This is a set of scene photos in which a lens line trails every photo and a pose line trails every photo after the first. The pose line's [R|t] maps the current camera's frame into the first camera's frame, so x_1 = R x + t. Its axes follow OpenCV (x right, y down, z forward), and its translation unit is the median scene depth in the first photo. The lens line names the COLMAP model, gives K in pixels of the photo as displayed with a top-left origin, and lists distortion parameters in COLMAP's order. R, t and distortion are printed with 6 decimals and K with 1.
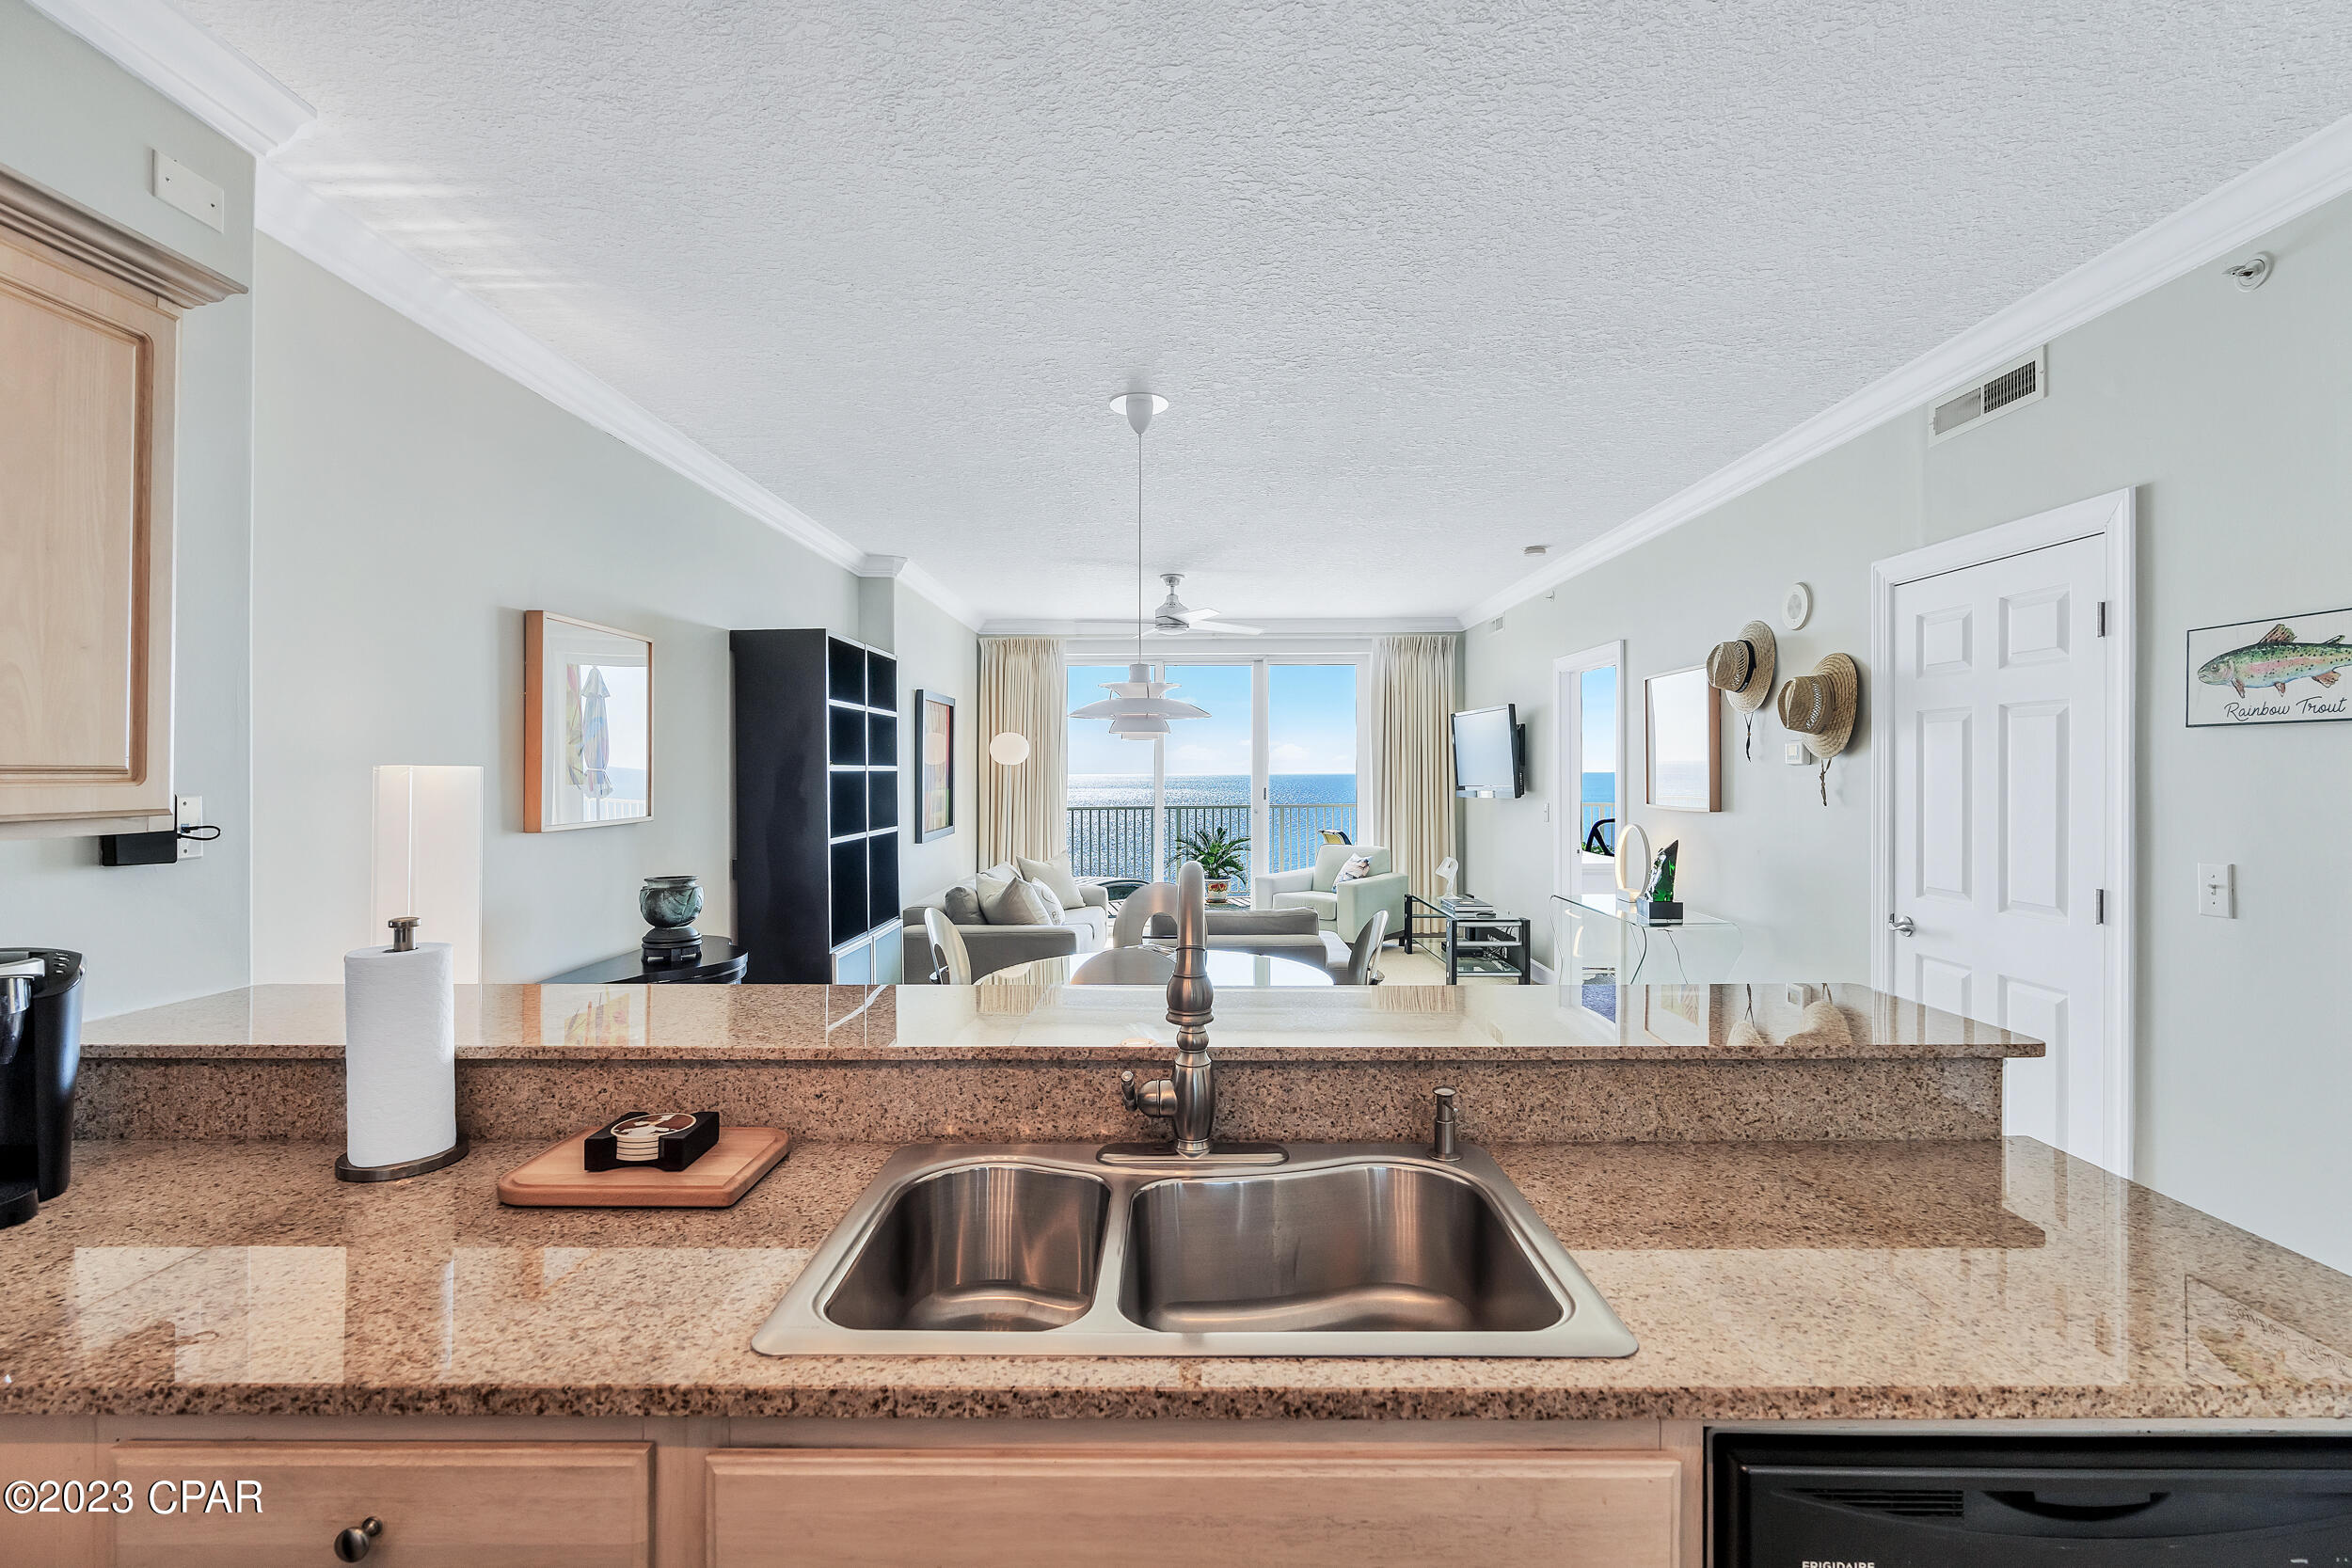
lens RADIAL K [[1063.8, 0, 1185.9], [0, 1063.8, 775.8], [0, 0, 1]] dist [-0.011067, 0.003204]
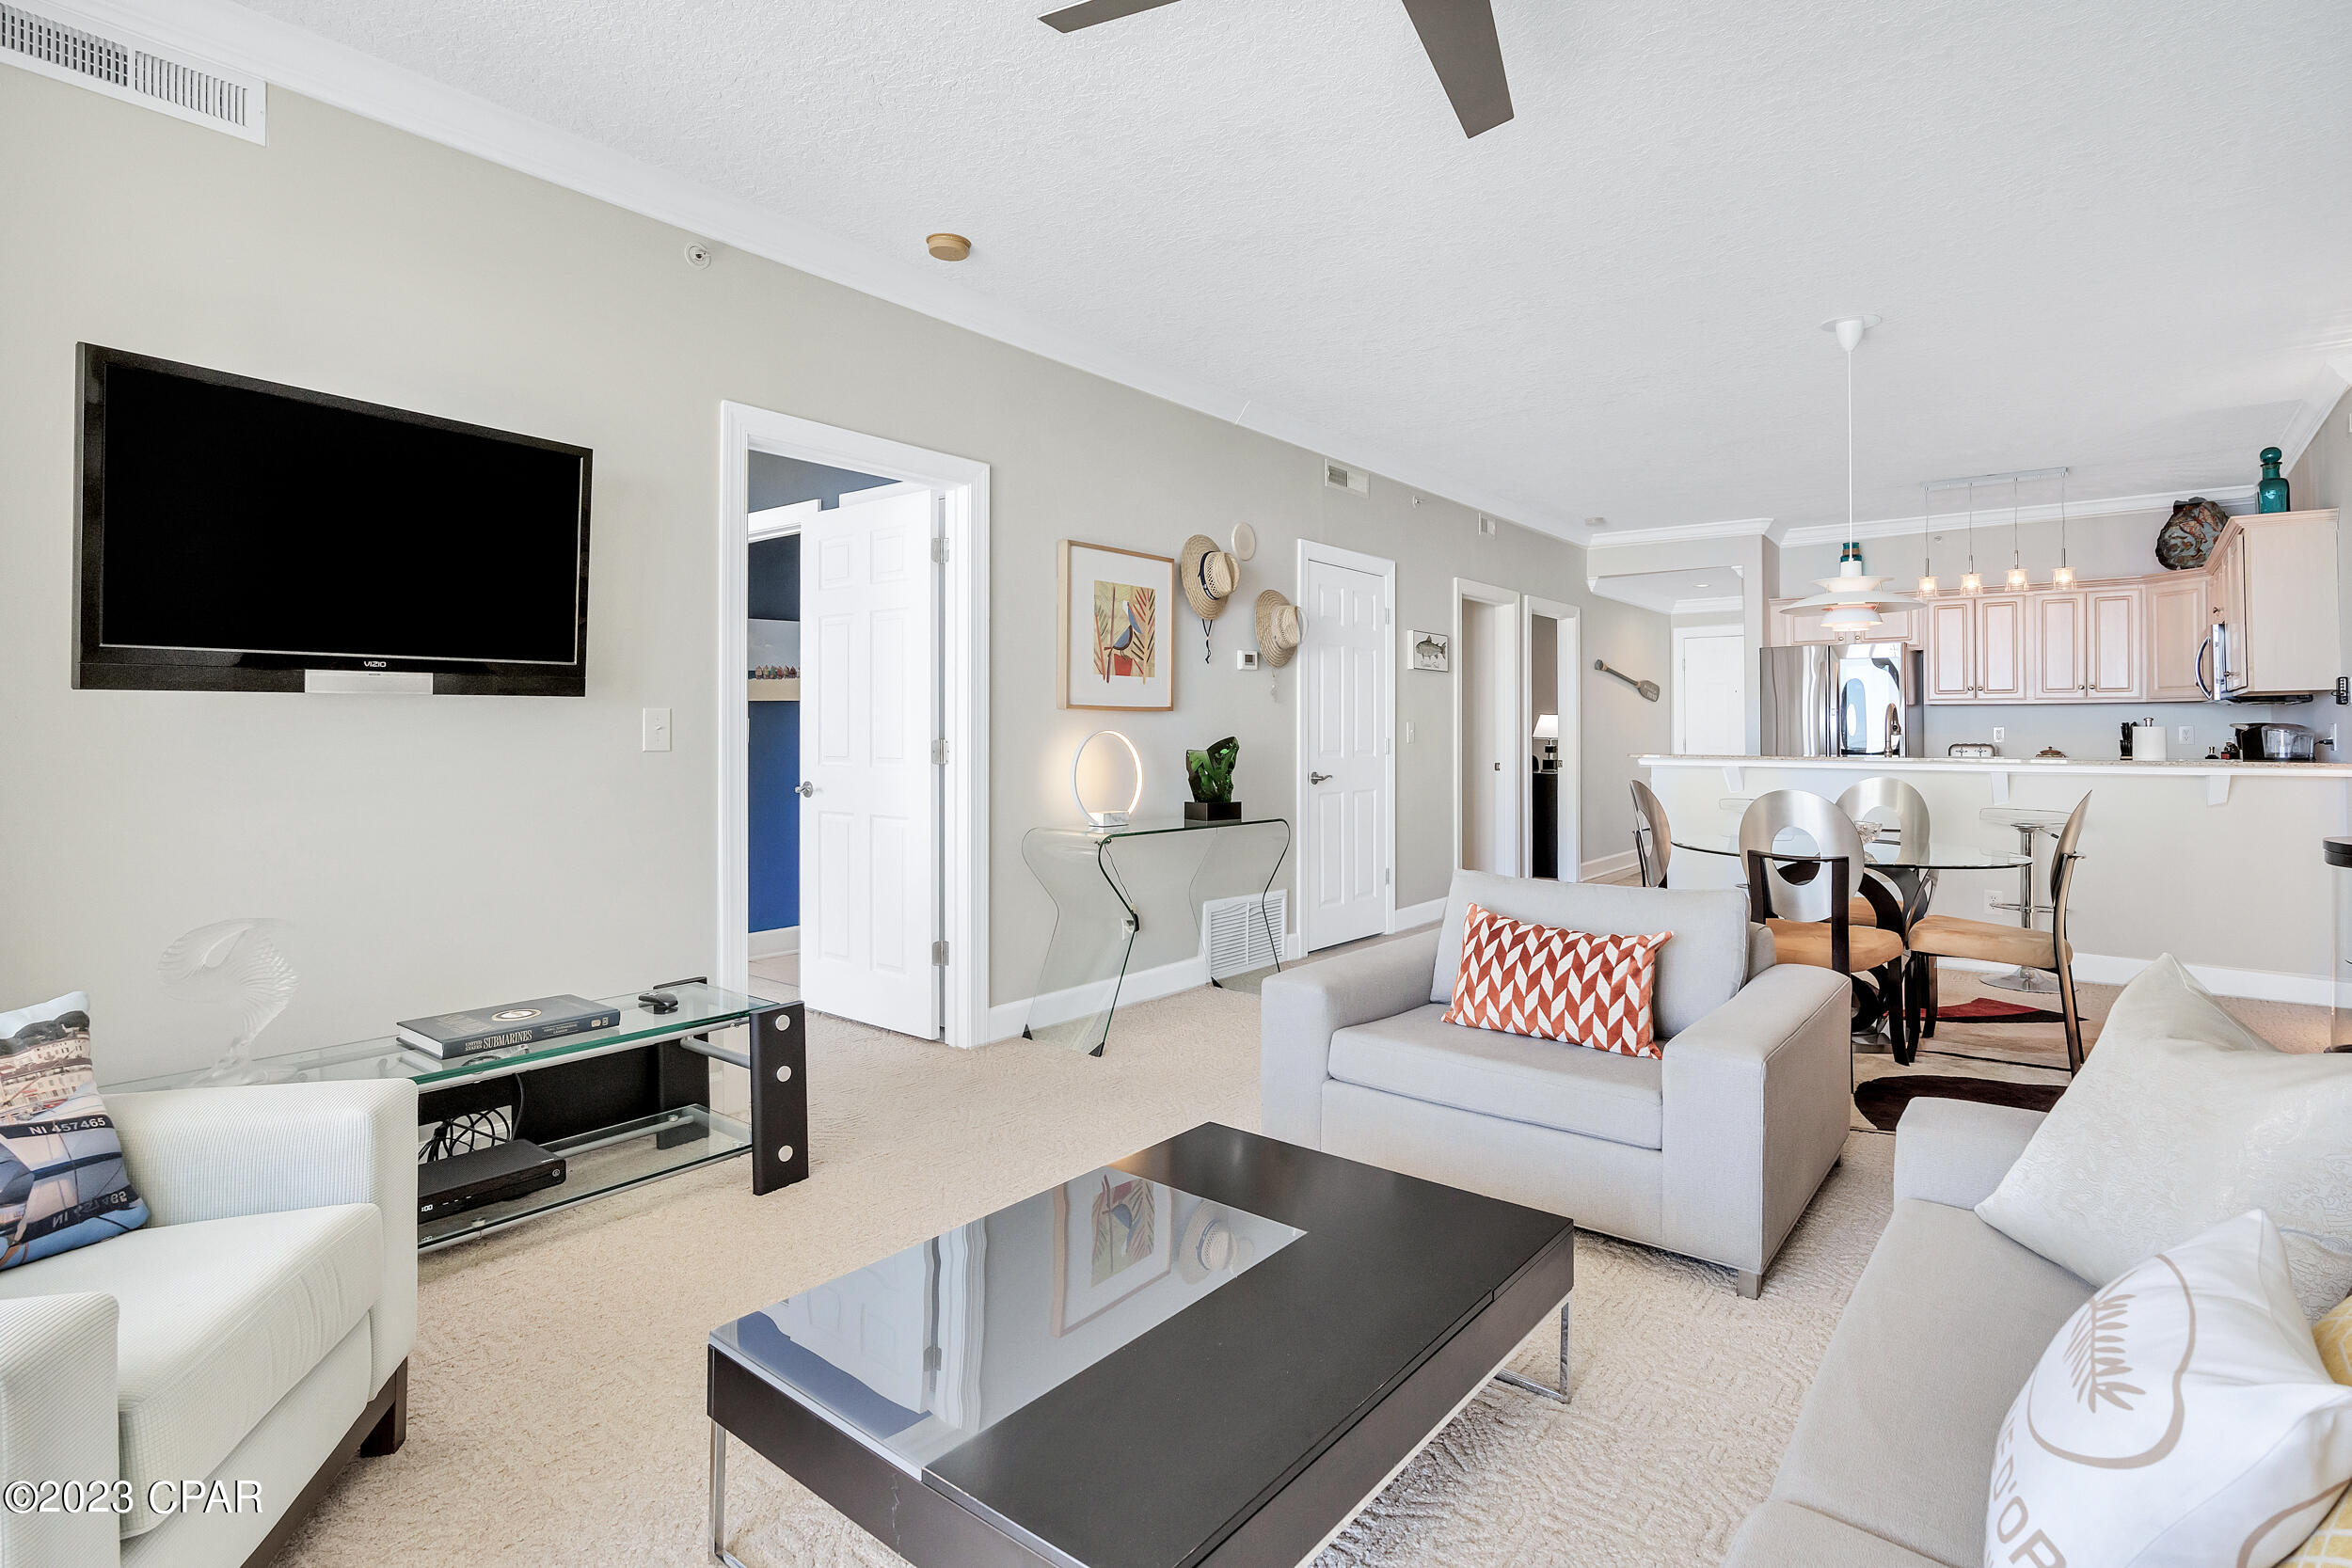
lens RADIAL K [[1133.3, 0, 1233.5], [0, 1133.3, 719.8], [0, 0, 1]] dist [0.000146, 0.000723]
pose [[-0.790442, 0.005048, 0.612517, -0.265235], [-0.002428, 0.999932, -0.011375, 0.069805], [-0.612533, -0.010478, -0.790376, 2.474477]]
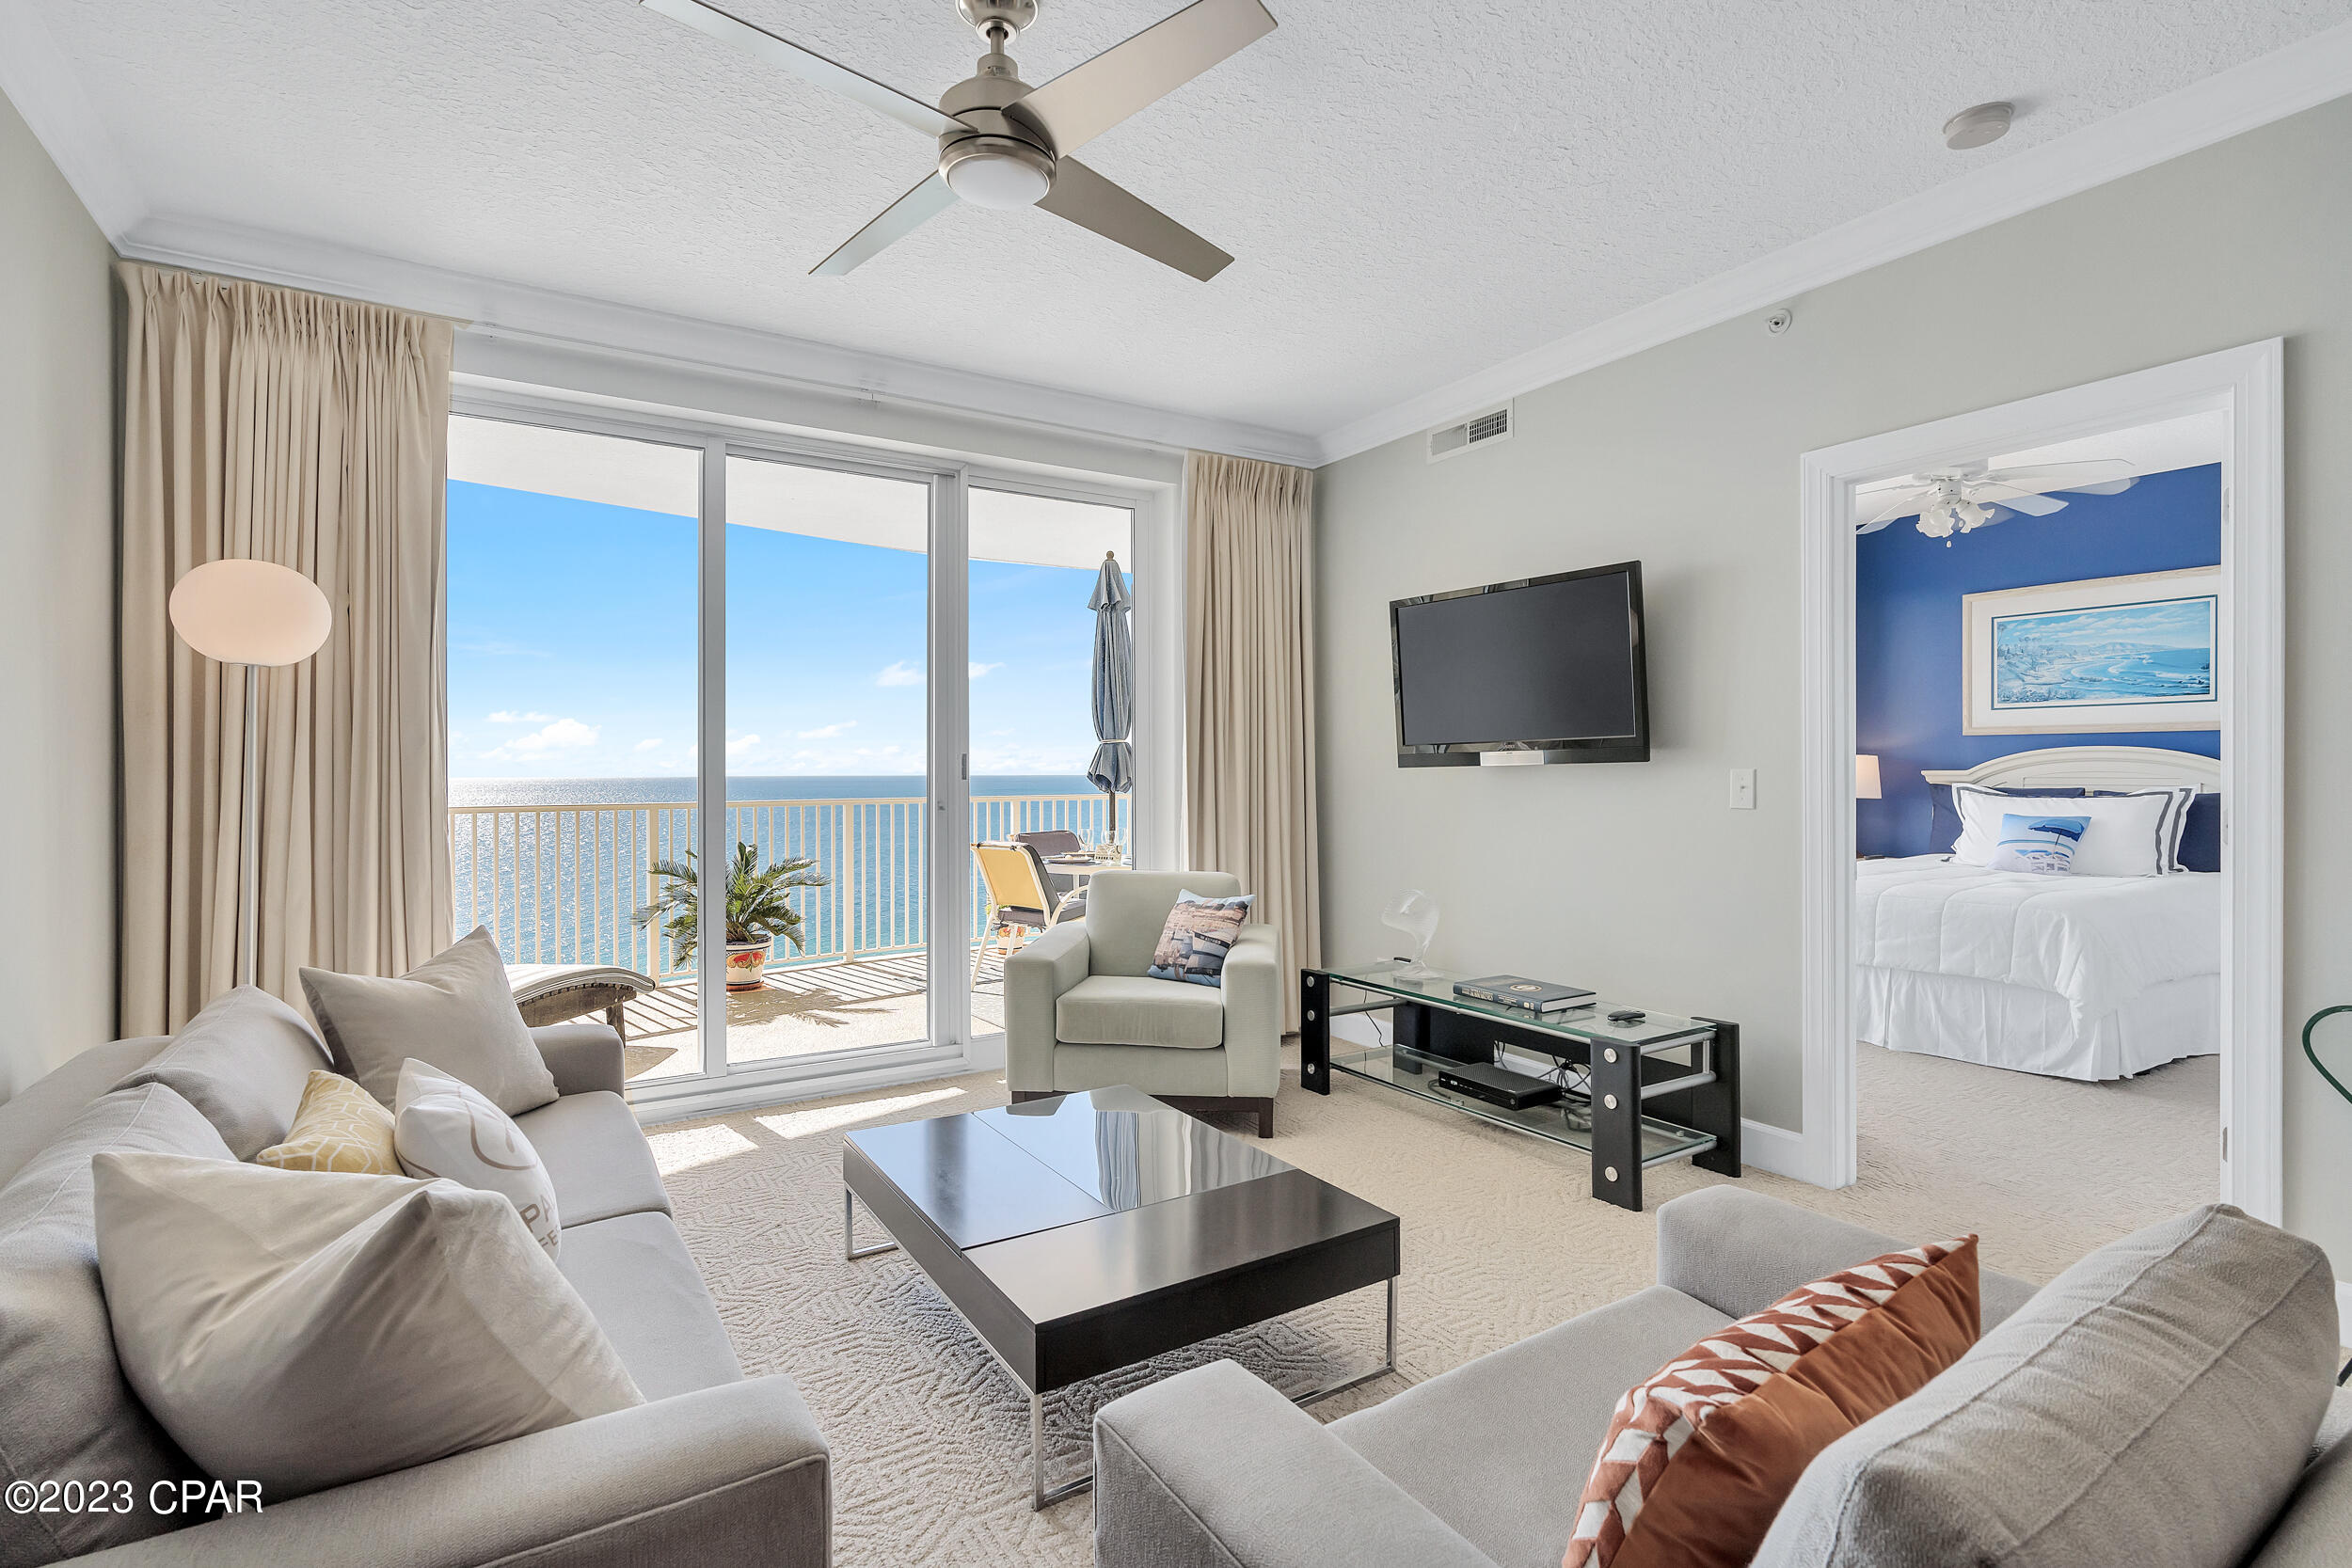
lens RADIAL K [[1085.4, 0, 1160.2], [0, 1085.4, 780.6], [0, 0, 1]] dist [-0.016131, 0.006268]
pose [[0.847024, 0.001614, 0.531552, -0.267902], [0.000154, 0.999995, -0.003282, 0.065202], [-0.531554, 0.002862, 0.847019, 1.481686]]
